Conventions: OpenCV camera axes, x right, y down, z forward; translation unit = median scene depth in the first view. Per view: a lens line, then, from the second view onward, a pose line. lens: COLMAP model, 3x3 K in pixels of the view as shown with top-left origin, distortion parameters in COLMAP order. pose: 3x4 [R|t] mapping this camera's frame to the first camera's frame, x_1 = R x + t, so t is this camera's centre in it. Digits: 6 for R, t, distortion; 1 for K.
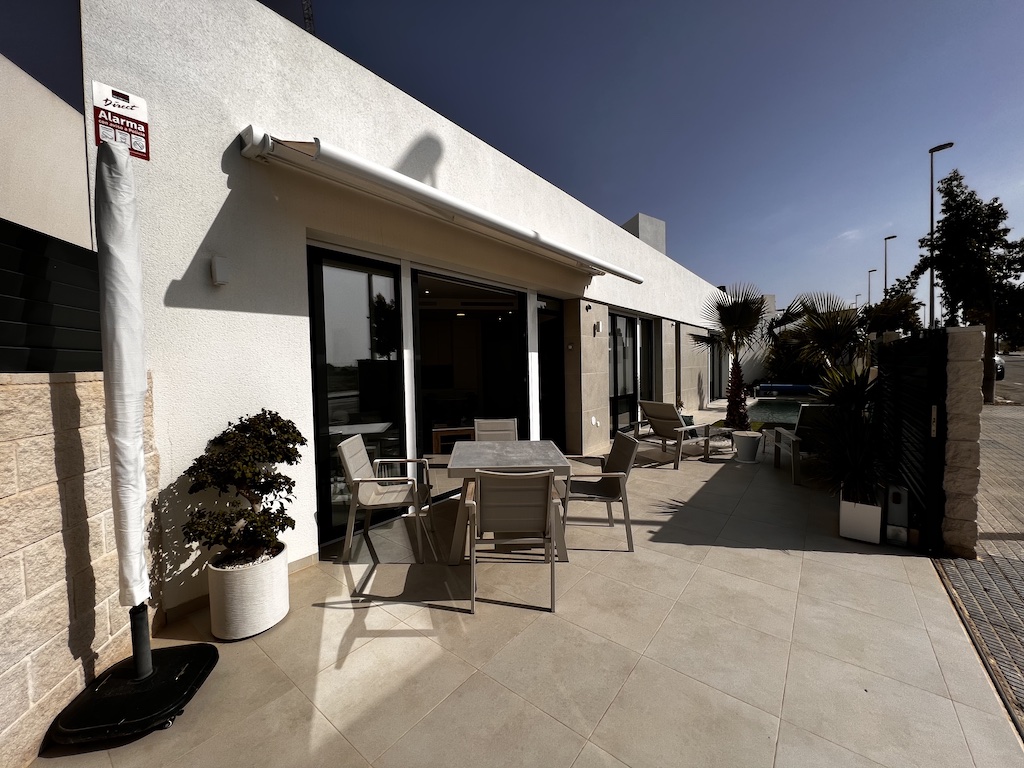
lens RADIAL K [[411.4, 0, 509.1], [0, 411.4, 382.3], [0, 0, 1]] dist [-0.001404, 0.000633]
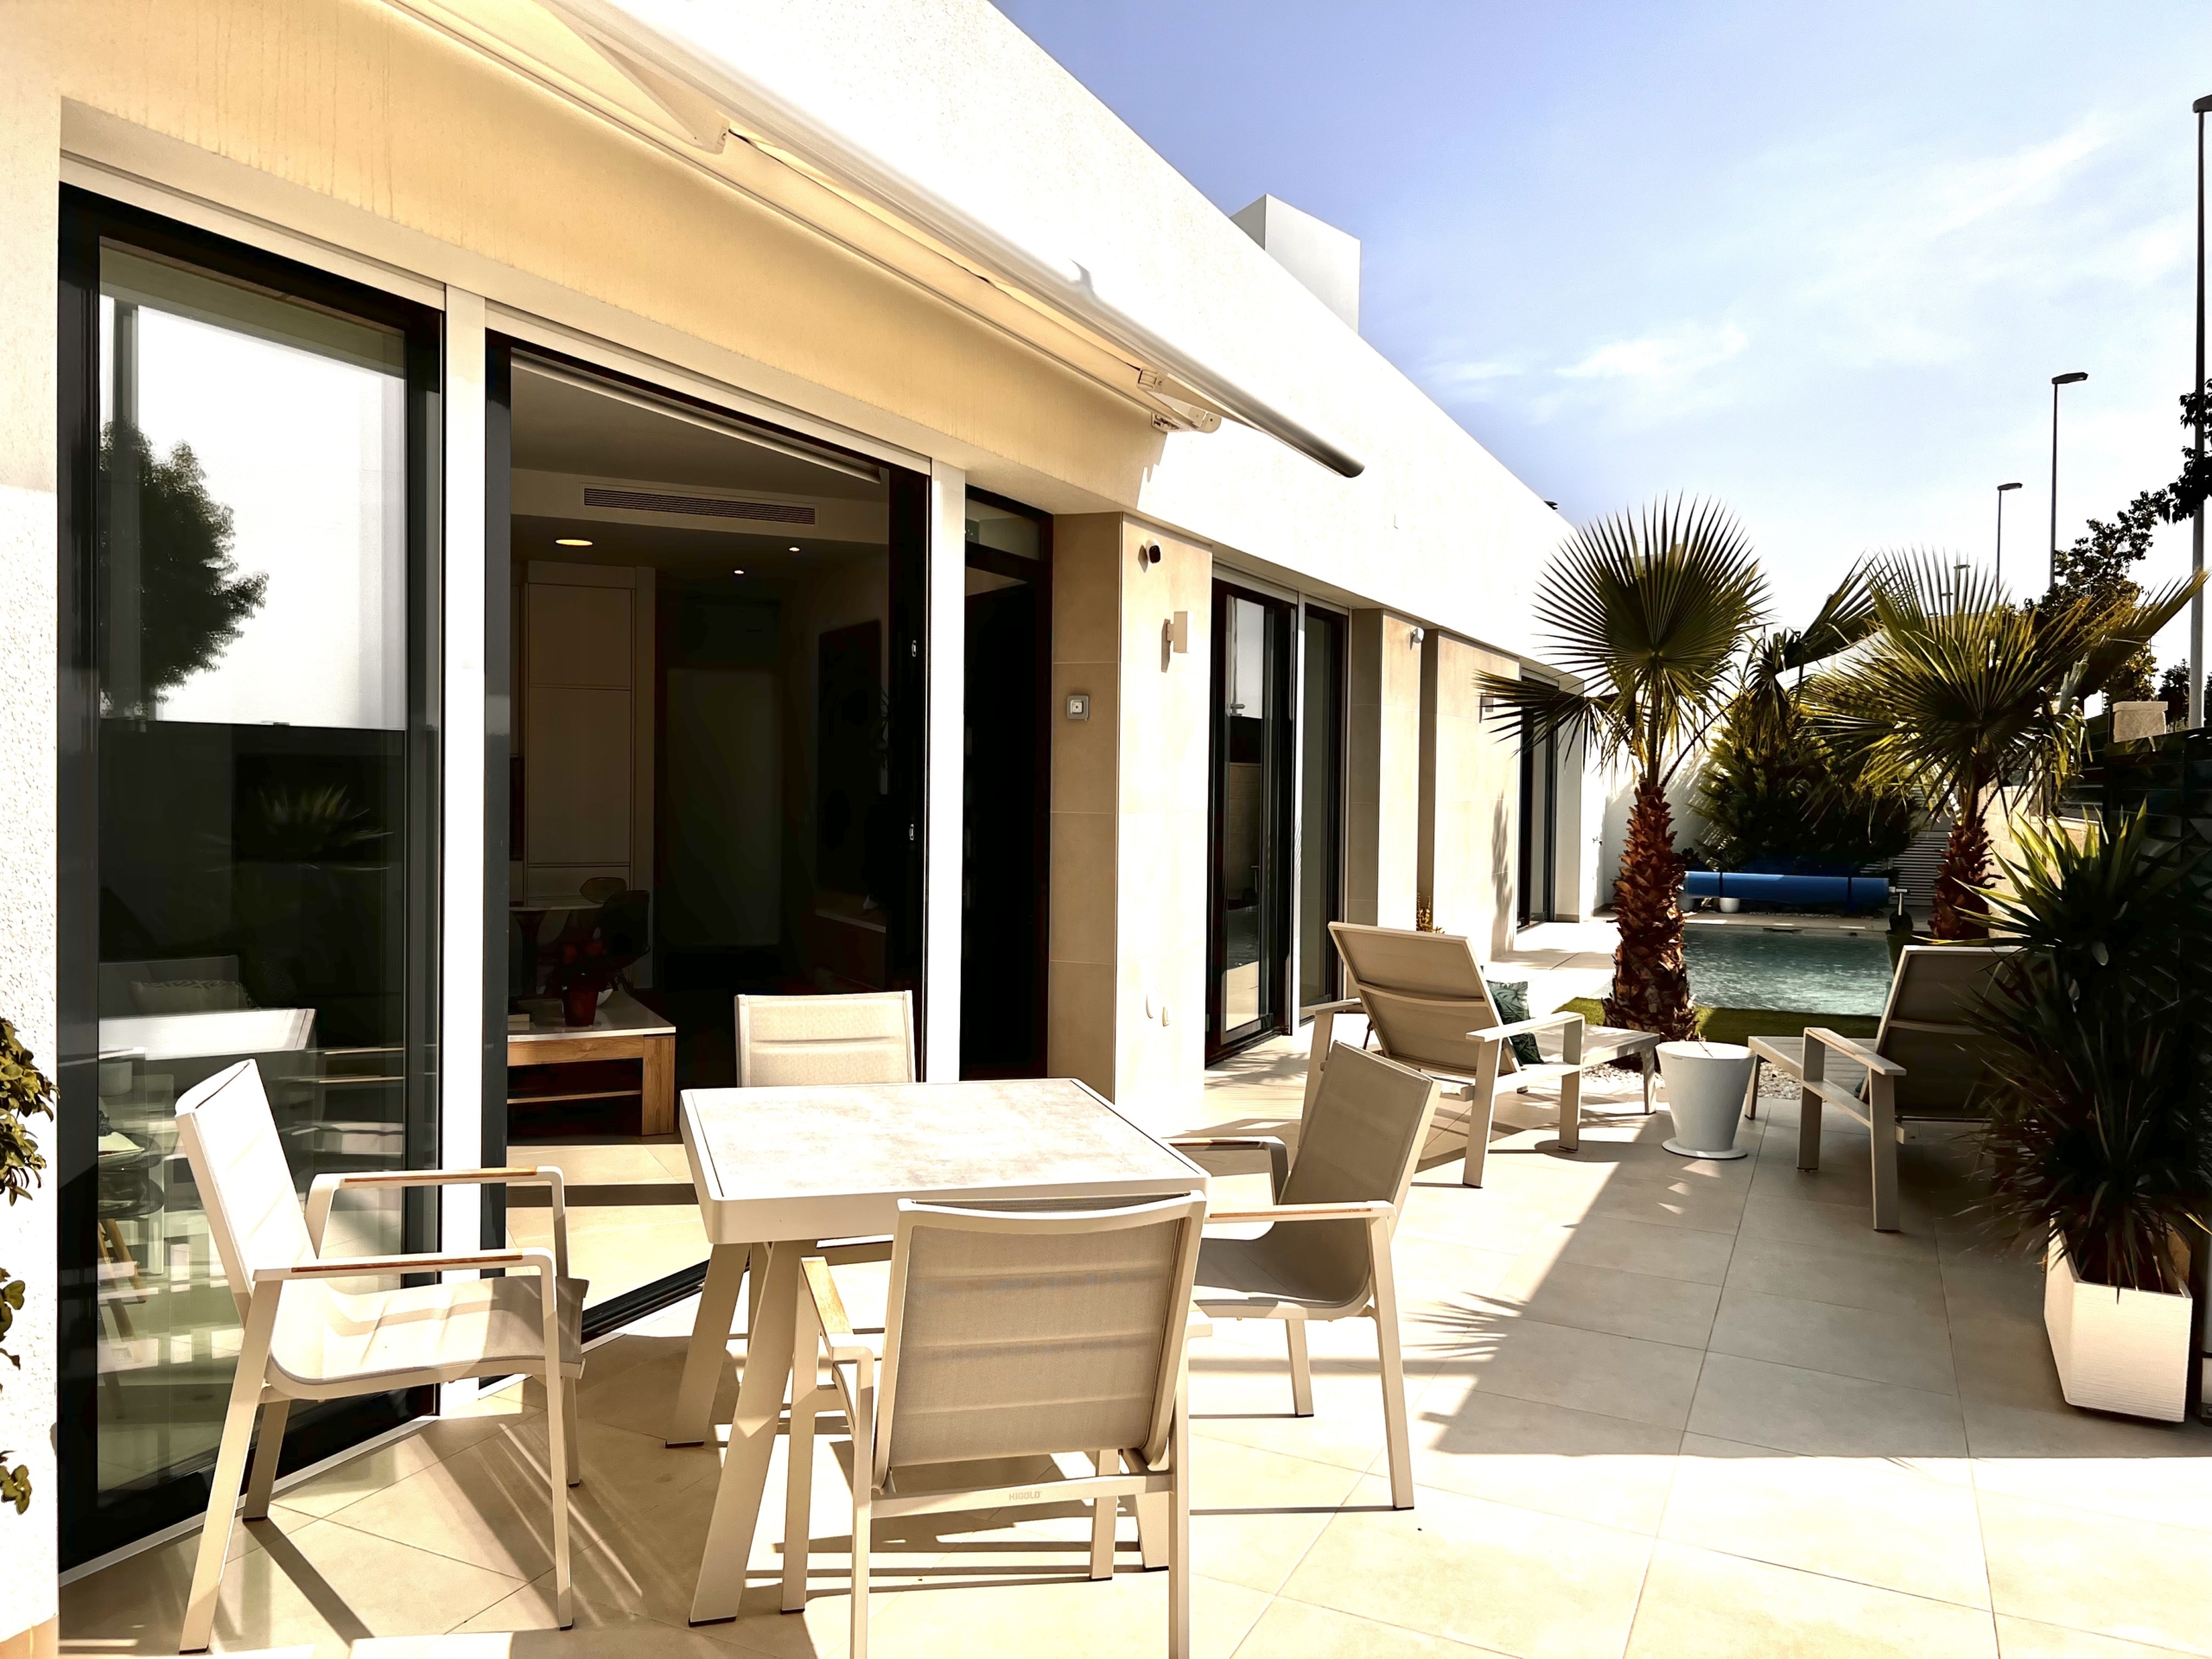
lens RADIAL K [[1675.7, 0, 1117.7], [0, 1675.7, 814.0], [0, 0, 1]] dist [0.058951, -0.068903]
pose [[0.969075, 0.029369, 0.245012, -0.134282], [-0.024869, 0.999461, -0.021443, 0.003026], [-0.245510, 0.014687, 0.969283, 0.007778]]
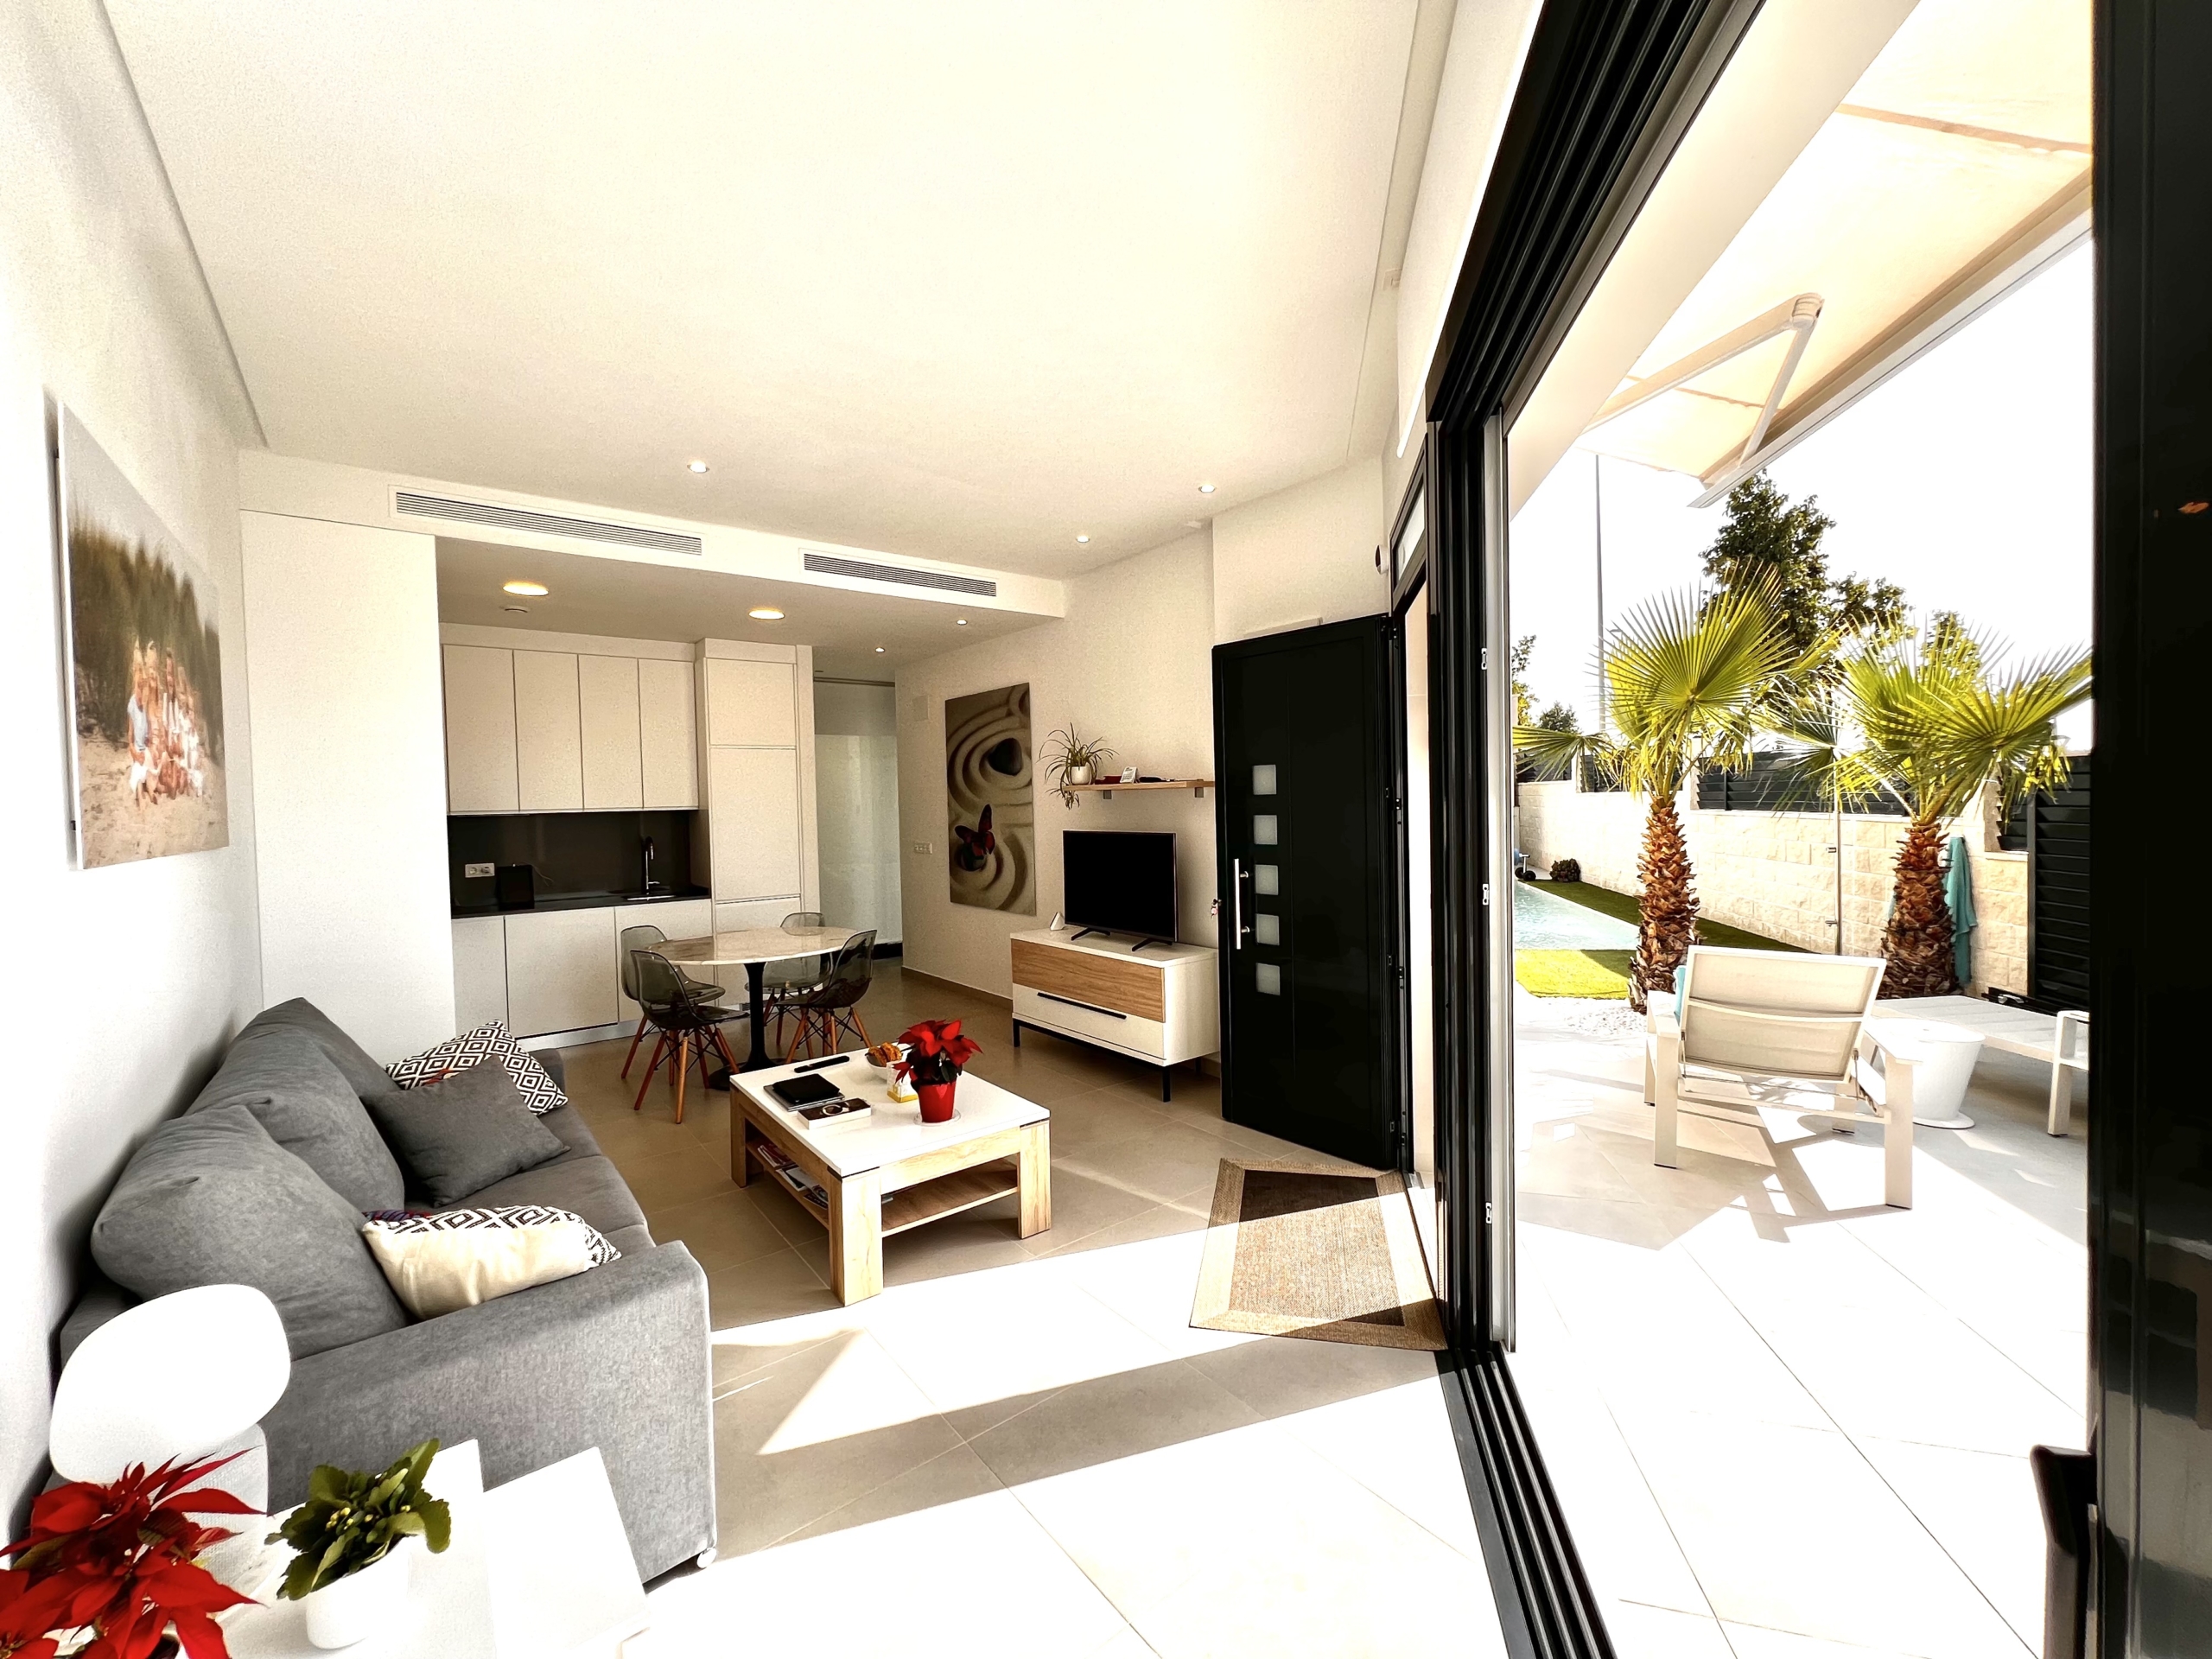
lens RADIAL K [[892.0, 0, 1103.1], [0, 892.0, 824.3], [0, 0, 1]] dist [-0.001630, 0.001246]
pose [[0.899578, -0.009795, 0.436651, -0.465303], [0.019042, 0.999677, -0.016805, -0.052756], [-0.436346, 0.023432, 0.899474, 1.086520]]
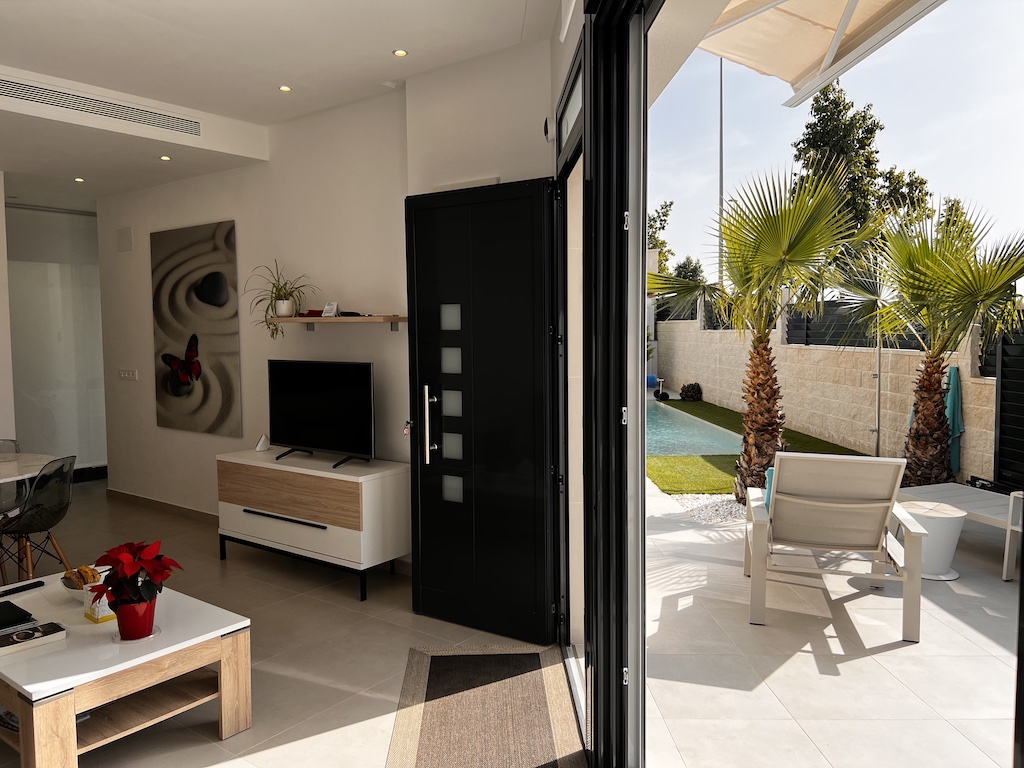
lens RADIAL K [[775.7, 0, 511.8], [0, 775.7, 378.2], [0, 0, 1]] dist [0.058951, -0.068903]
pose [[0.763872, -0.025023, 0.644882, -0.452742], [0.015165, 0.999668, 0.020826, -0.056424], [-0.645189, -0.006129, 0.763998, 1.089060]]
